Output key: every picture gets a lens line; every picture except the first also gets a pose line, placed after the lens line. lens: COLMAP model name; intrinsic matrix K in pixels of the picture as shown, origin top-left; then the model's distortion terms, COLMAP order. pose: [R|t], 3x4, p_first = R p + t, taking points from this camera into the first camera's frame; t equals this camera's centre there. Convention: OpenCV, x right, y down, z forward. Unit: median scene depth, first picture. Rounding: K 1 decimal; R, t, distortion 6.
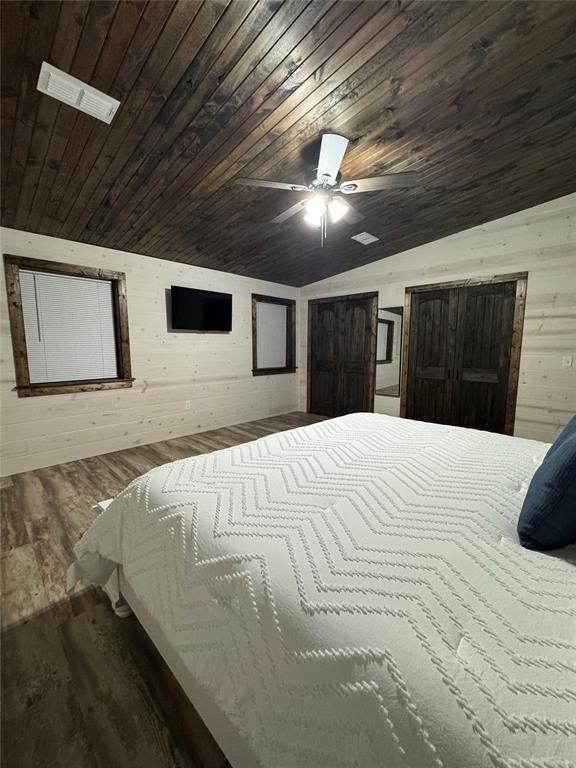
lens RADIAL K [[306.4, 0, 288.0], [0, 306.4, 384.0], [0, 0, 1]] dist [-0.003799, -0.000095]
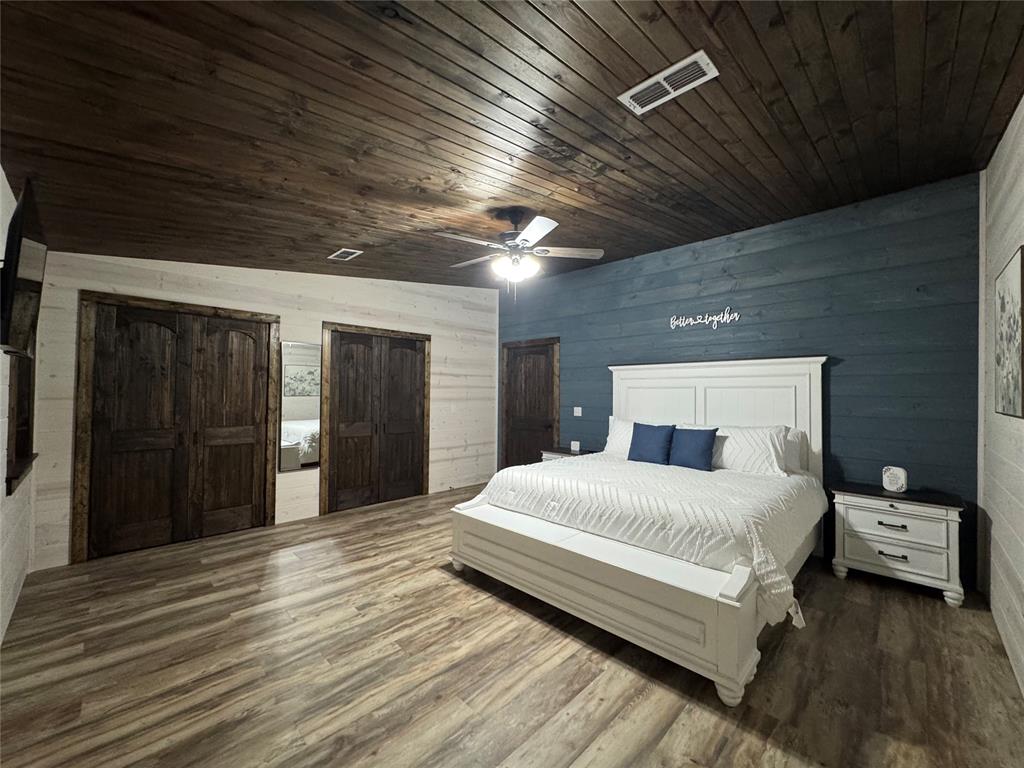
lens RADIAL K [[408.5, 0, 512.0], [0, 408.5, 384.0], [0, 0, 1]] dist [-0.003799, -0.000095]
pose [[0.011957, 0.017066, 0.999783, -0.754420], [0.109490, 0.993820, -0.018274, -0.108963], [-0.993916, 0.109685, 0.010014, 0.652236]]
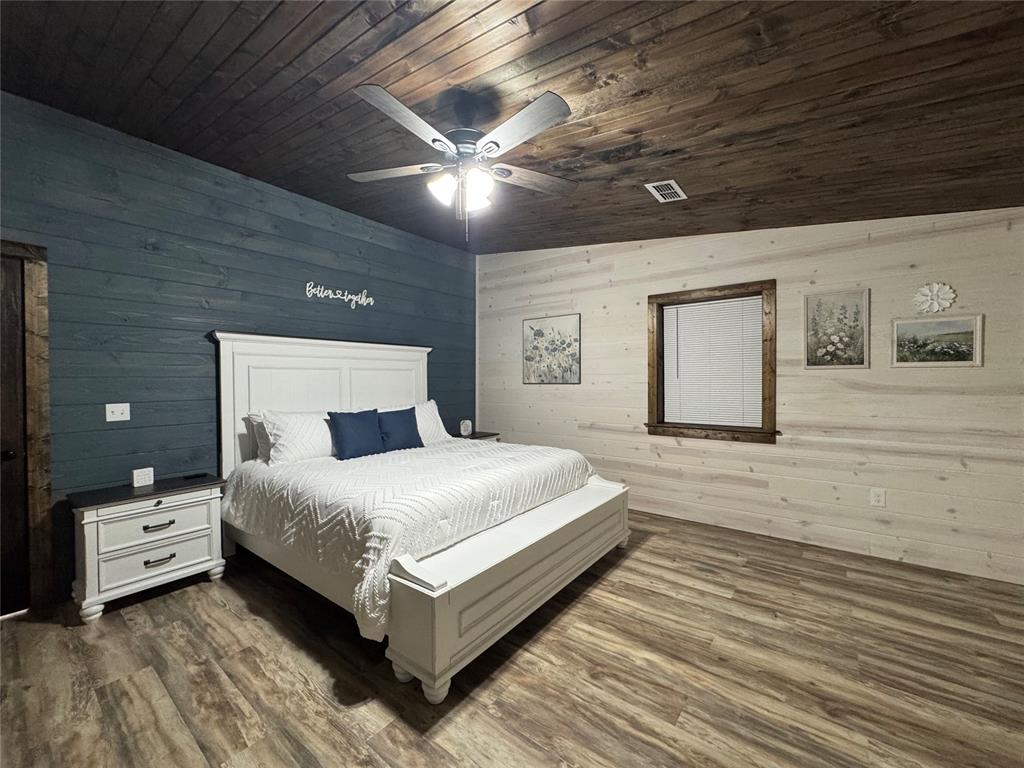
lens RADIAL K [[408.5, 0, 512.0], [0, 408.5, 384.0], [0, 0, 1]] dist [-0.003799, -0.000095]
pose [[-0.994229, 0.007266, -0.107036, 0.070680], [-0.006117, 0.992241, 0.124175, -0.157504], [0.107108, 0.124113, -0.986470, 1.229220]]
